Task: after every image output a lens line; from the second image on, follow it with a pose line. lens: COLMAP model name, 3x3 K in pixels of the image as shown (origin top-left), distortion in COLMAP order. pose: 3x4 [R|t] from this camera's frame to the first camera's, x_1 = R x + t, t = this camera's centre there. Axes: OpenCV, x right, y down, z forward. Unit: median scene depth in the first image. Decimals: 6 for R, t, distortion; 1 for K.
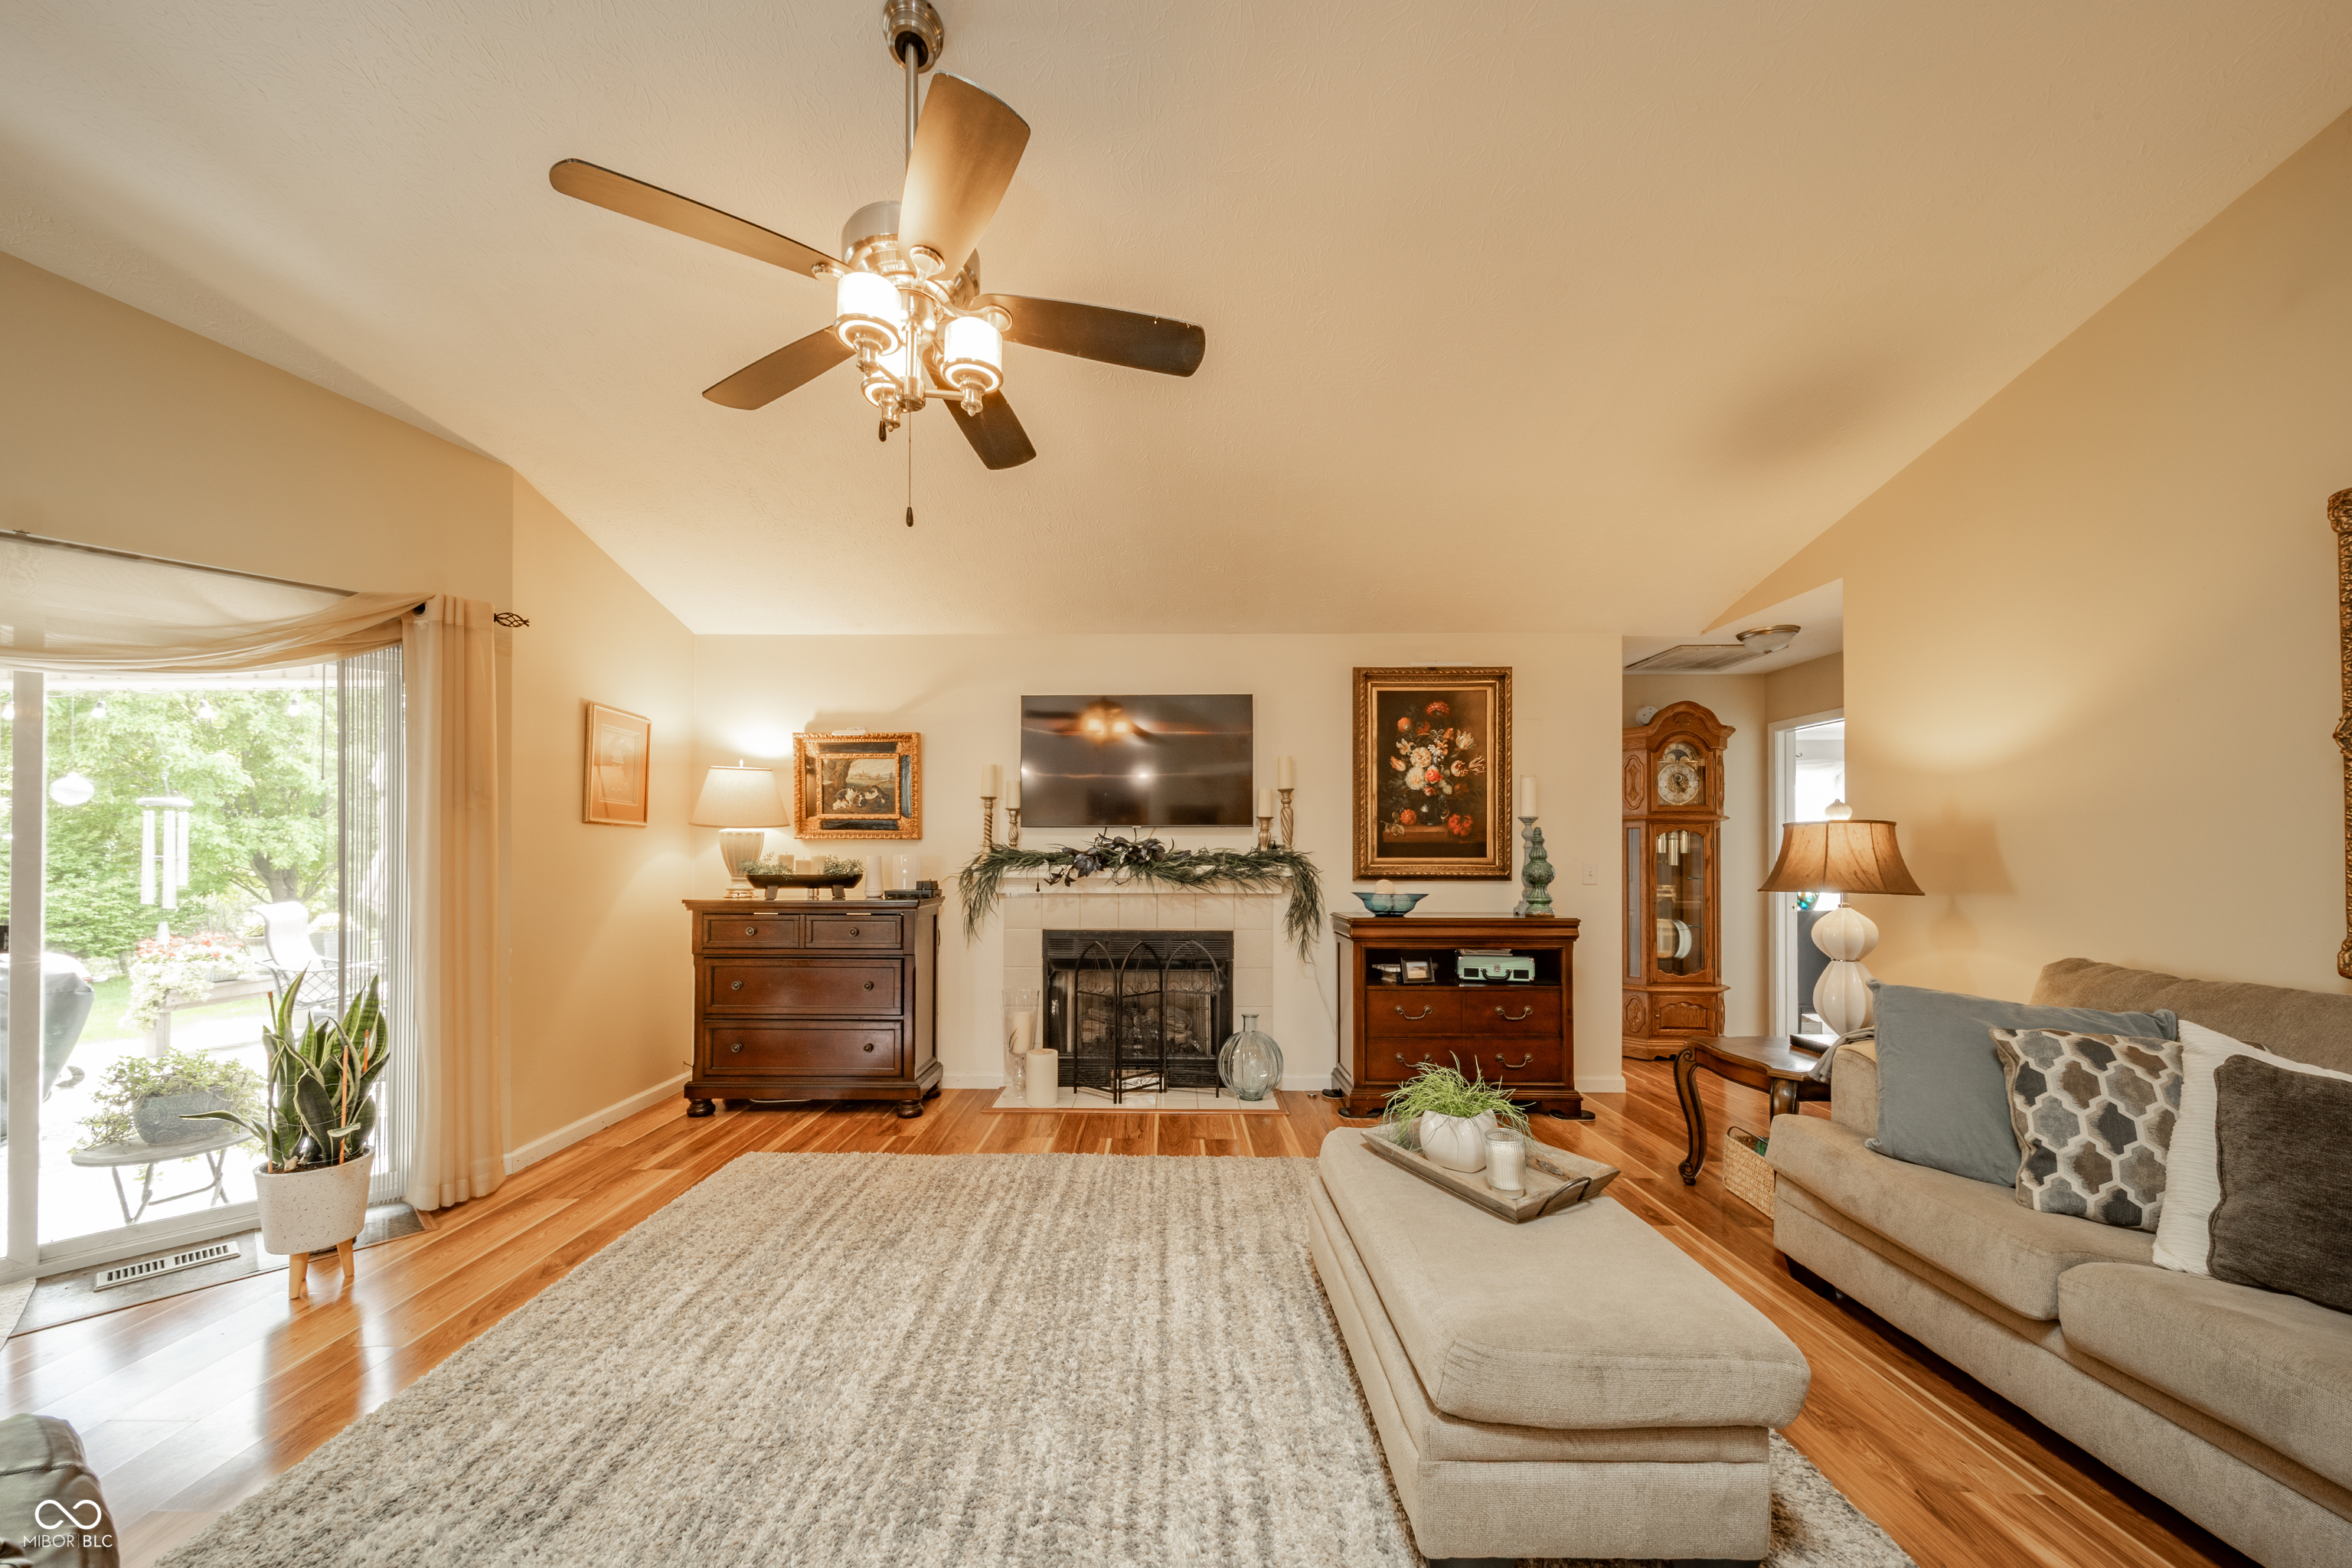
lens RADIAL K [[851.9, 0, 1164.9], [0, 851.9, 849.1], [0, 0, 1]] dist [0.000743, 0.000041]
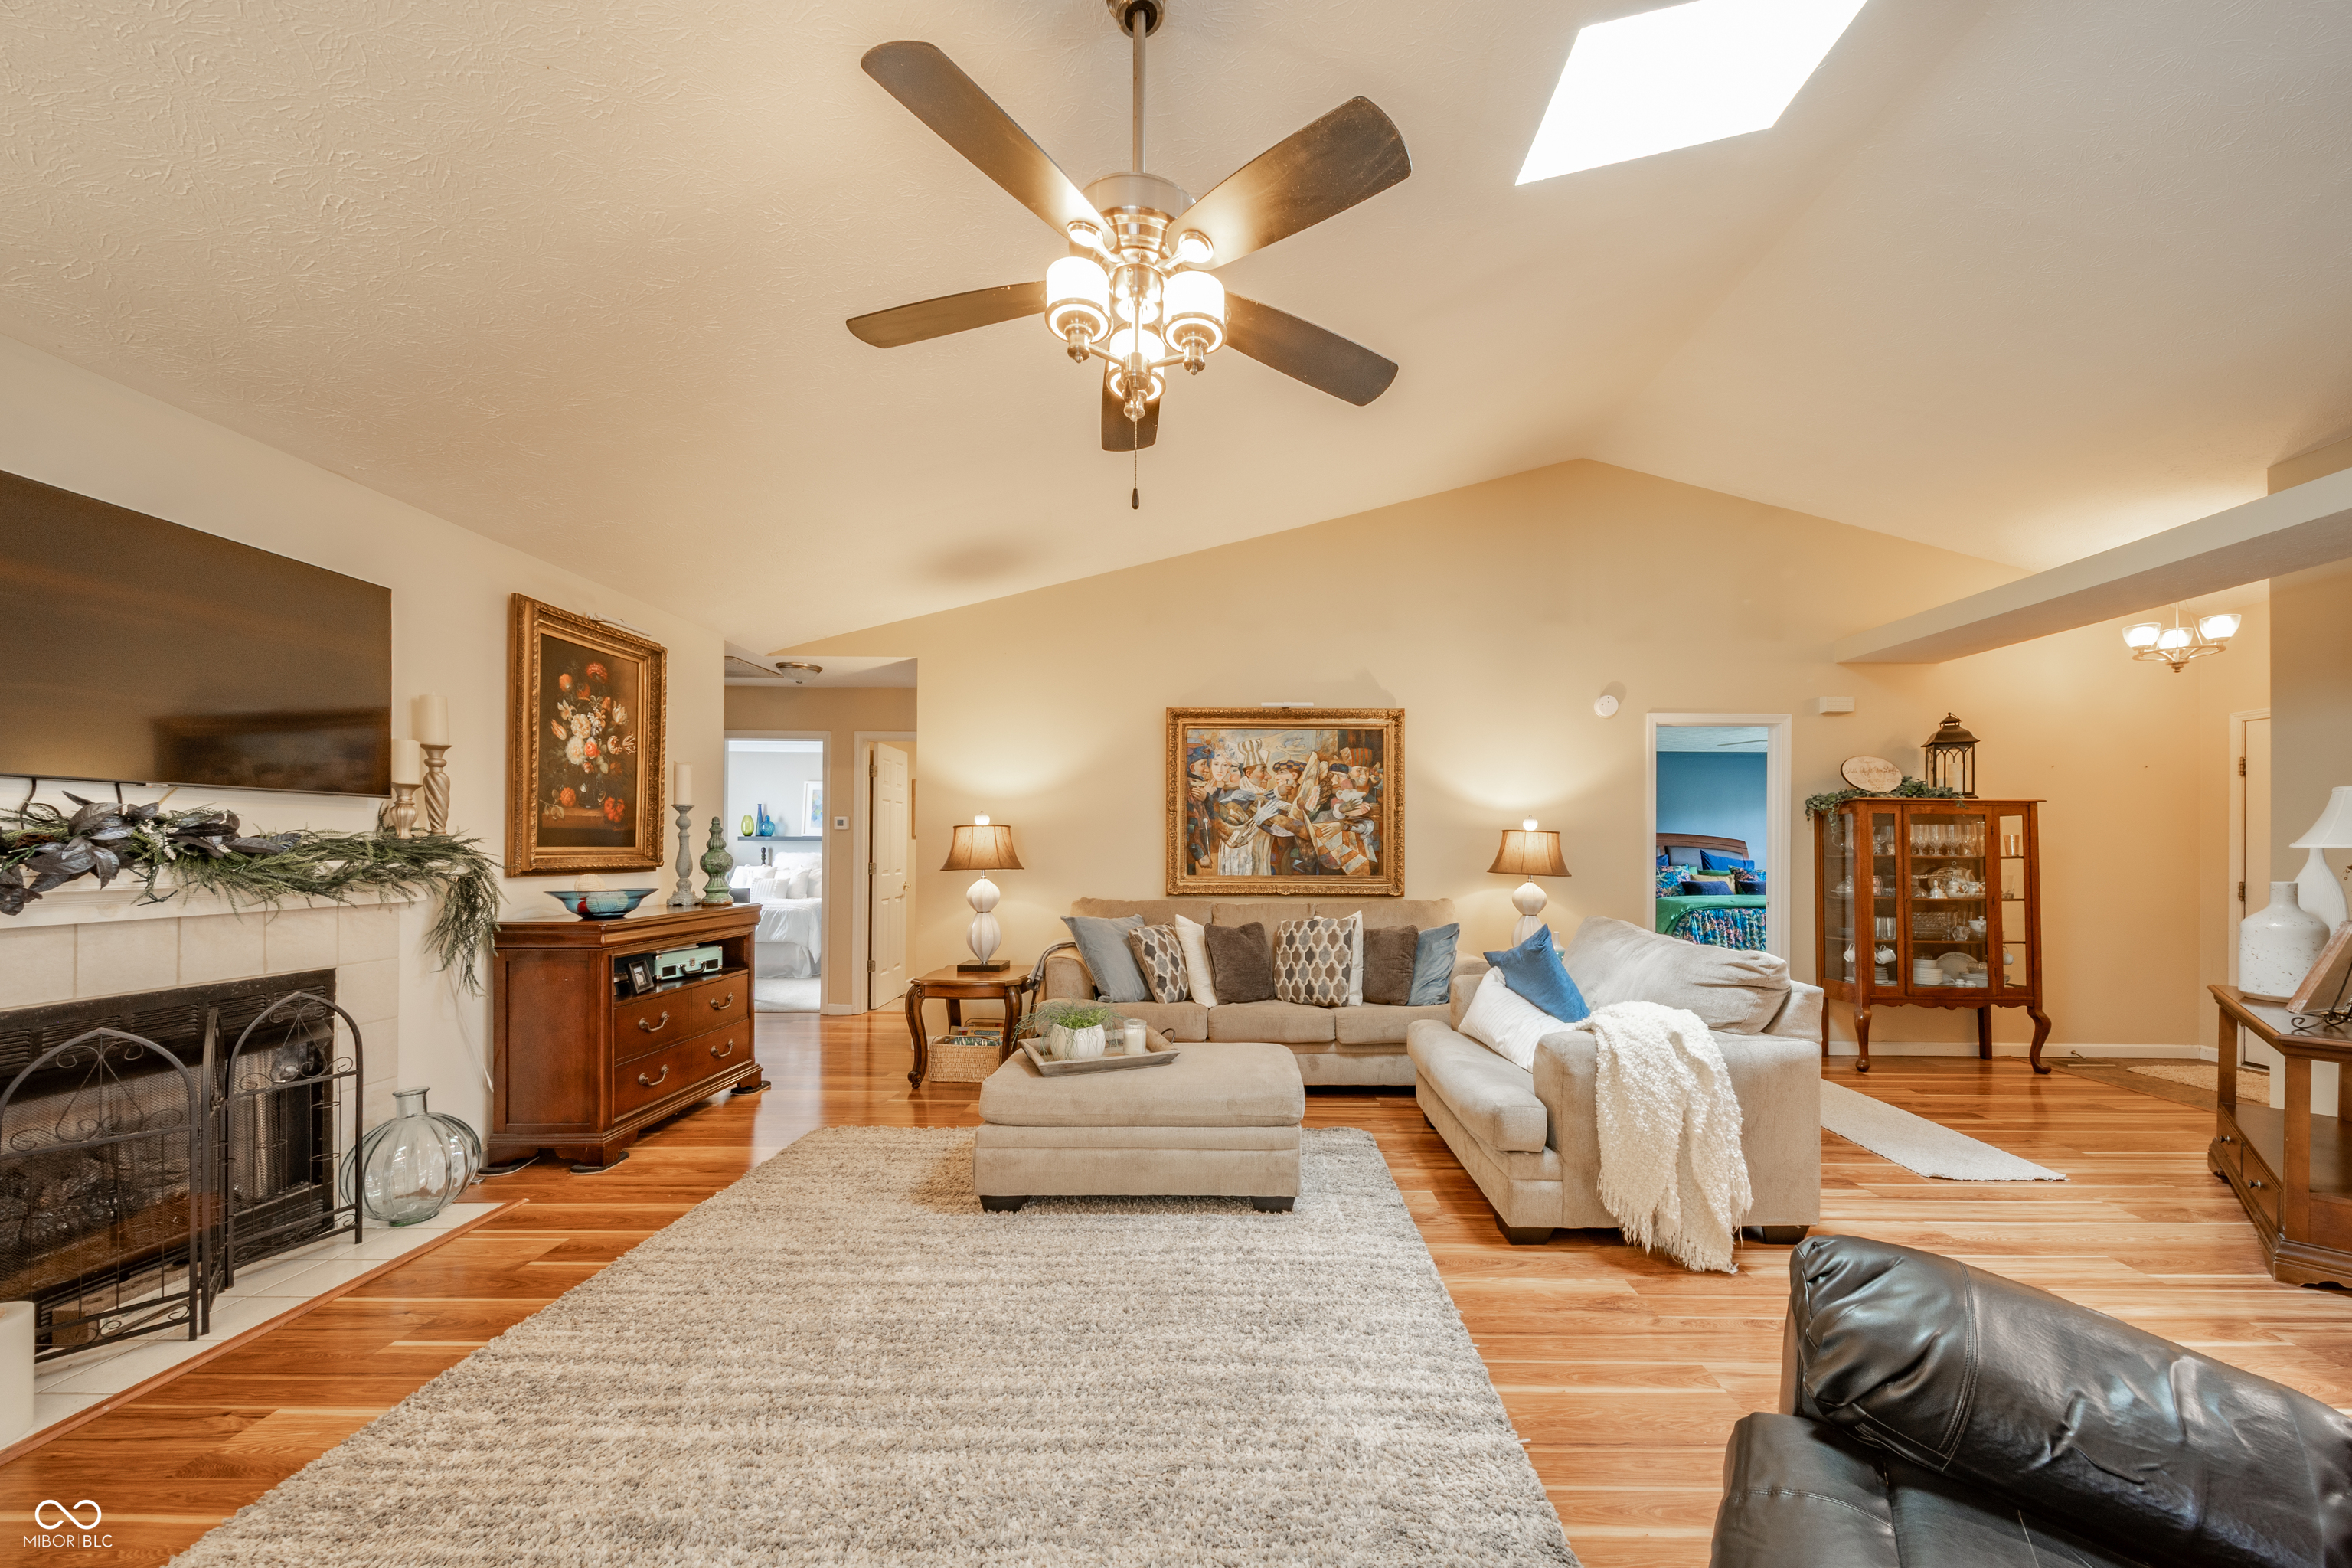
lens RADIAL K [[833.2, 0, 1235.9], [0, 833.2, 849.1], [0, 0, 1]] dist [-0.000673, -0.000061]
pose [[-0.006466, -0.002658, 0.999976, -0.519779], [-0.012293, 0.999921, 0.002578, 0.002311], [-0.999904, -0.012276, -0.006498, 0.369431]]
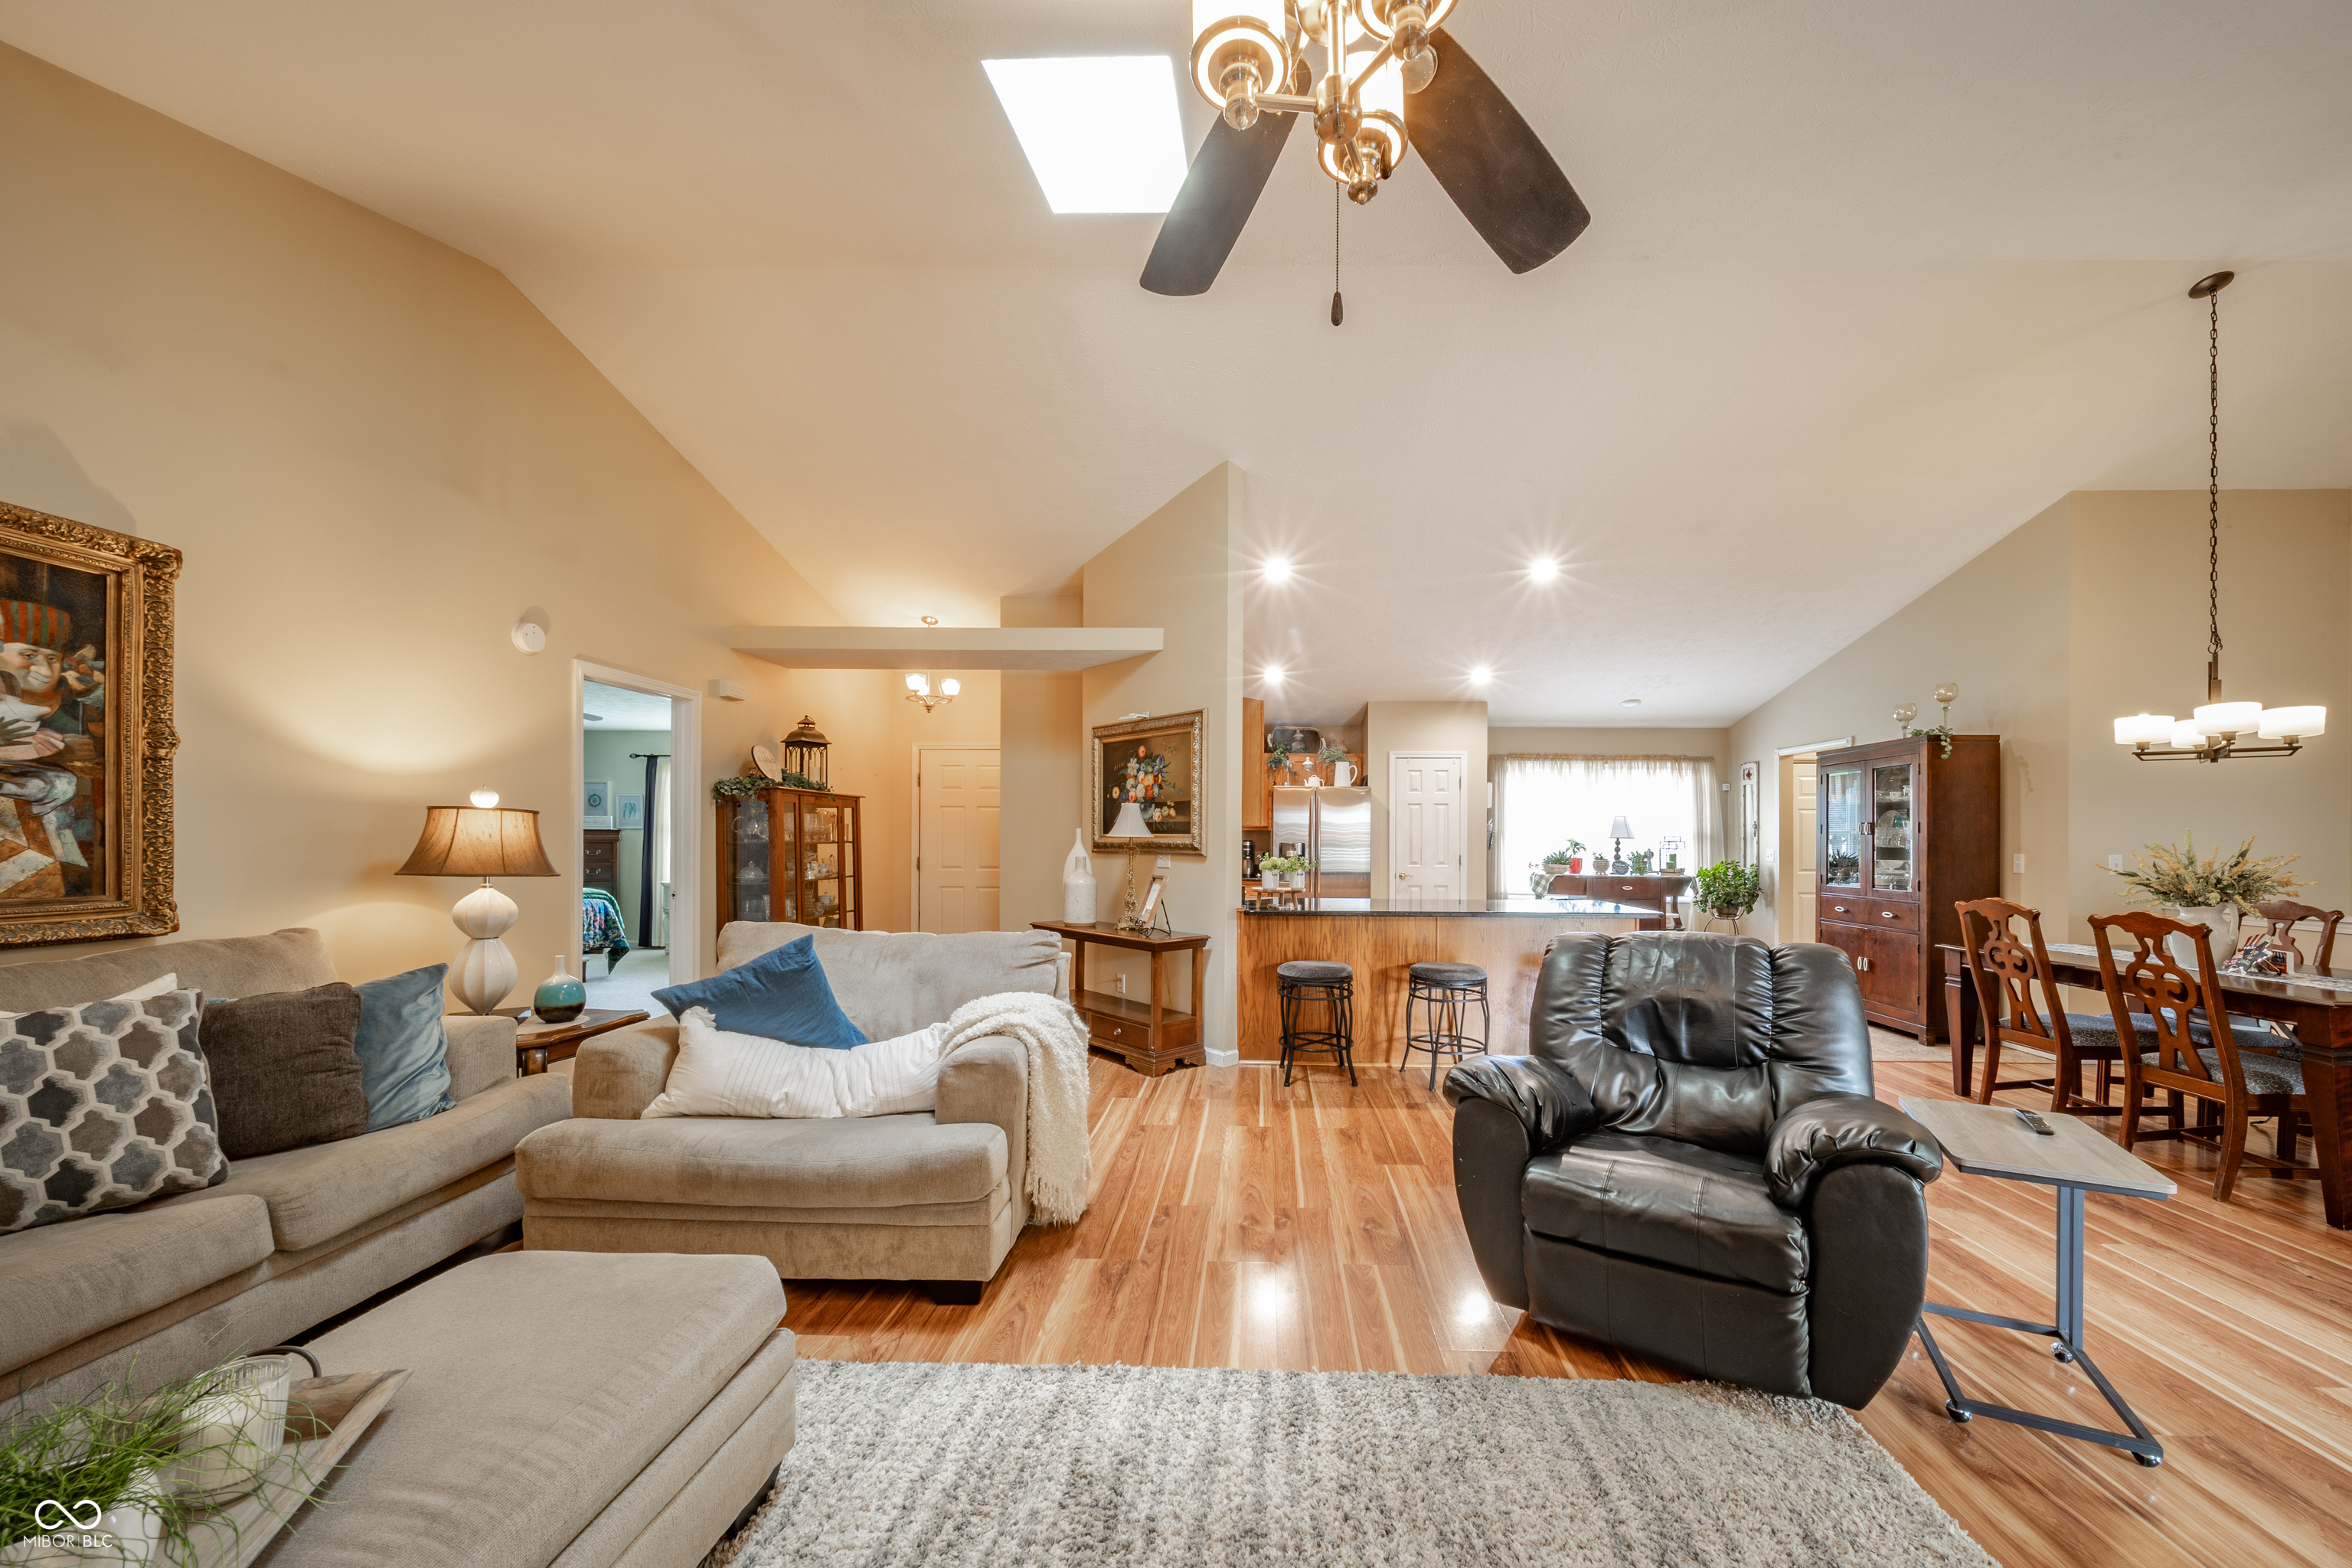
lens RADIAL K [[846.1, 0, 1234.4], [0, 846.1, 838.7], [0, 0, 1]] dist [0.000774, -0.000310]
pose [[-0.999668, -0.007042, 0.024798, -0.105269], [-0.007191, 0.999957, -0.005915, 0.001663], [-0.024755, -0.006092, -0.999675, 0.671710]]
